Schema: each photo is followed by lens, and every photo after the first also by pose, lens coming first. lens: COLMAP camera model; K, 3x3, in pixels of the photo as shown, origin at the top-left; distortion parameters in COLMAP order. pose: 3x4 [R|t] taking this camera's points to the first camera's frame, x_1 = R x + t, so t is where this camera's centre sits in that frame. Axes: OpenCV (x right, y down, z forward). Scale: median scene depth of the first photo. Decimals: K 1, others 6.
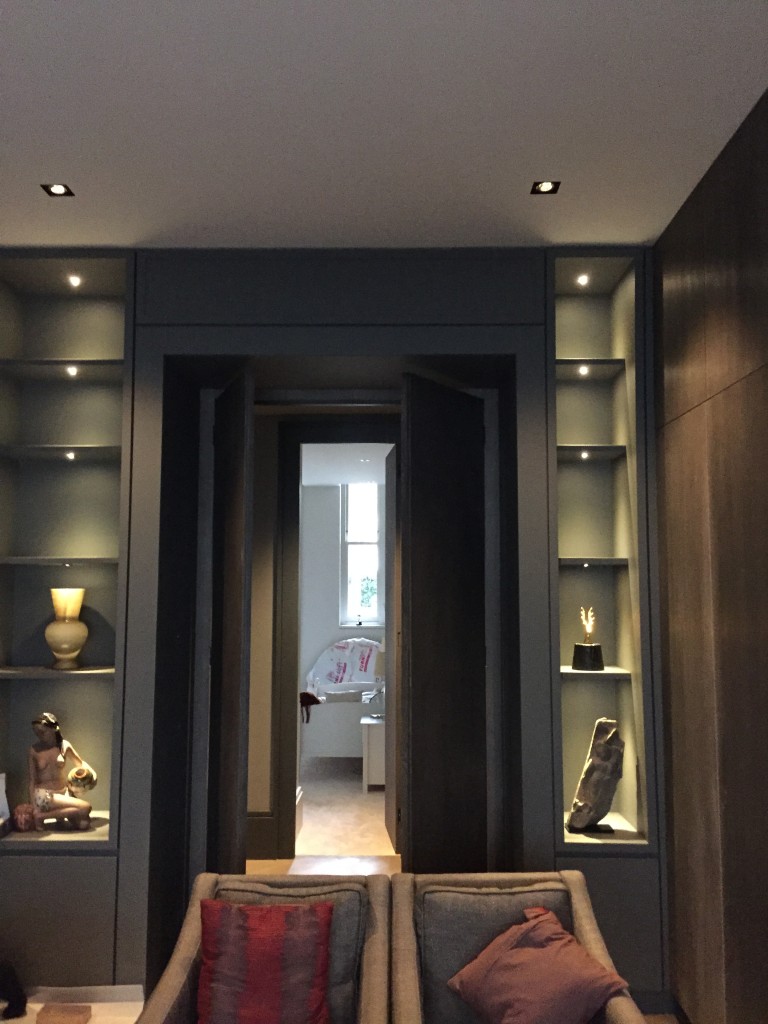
lens RADIAL K [[882.9, 0, 386.8], [0, 882.9, 509.3], [0, 0, 1]] dist [0.041524, -0.046226]
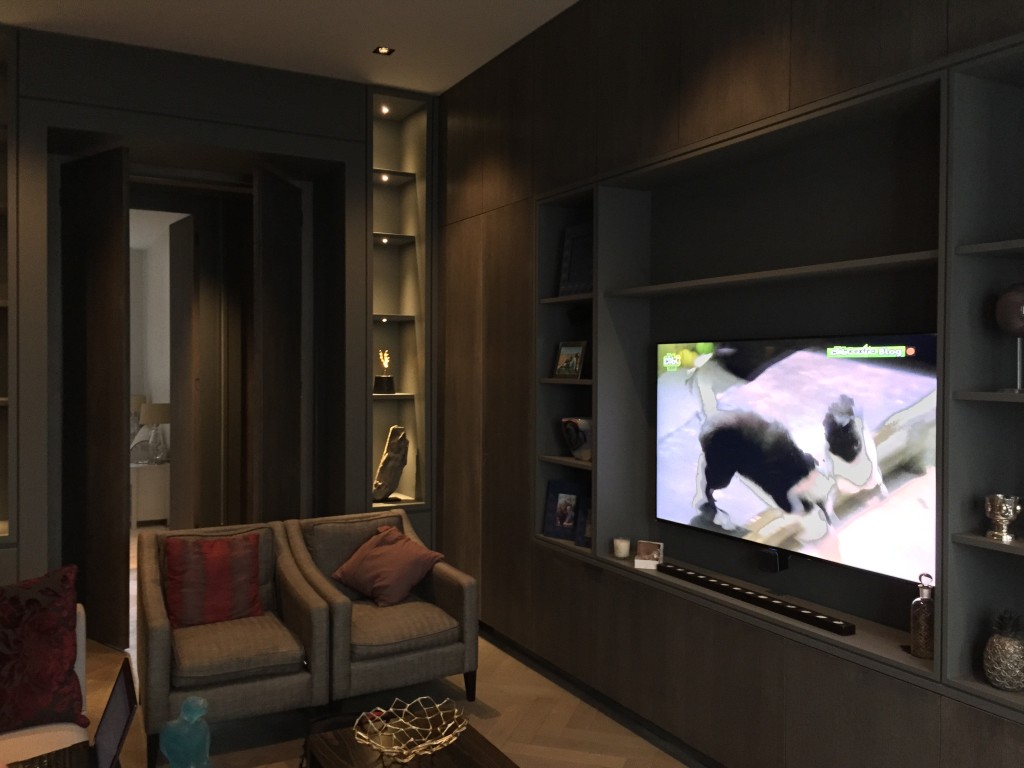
lens RADIAL K [[882.9, 0, 511.4], [0, 882.9, 381.0], [0, 0, 1]] dist [0.041524, -0.046226]
pose [[0.875882, -0.005767, 0.482490, -0.287485], [-0.046541, 0.994257, 0.096372, 0.015307], [-0.480275, -0.106867, 0.870584, -0.341369]]
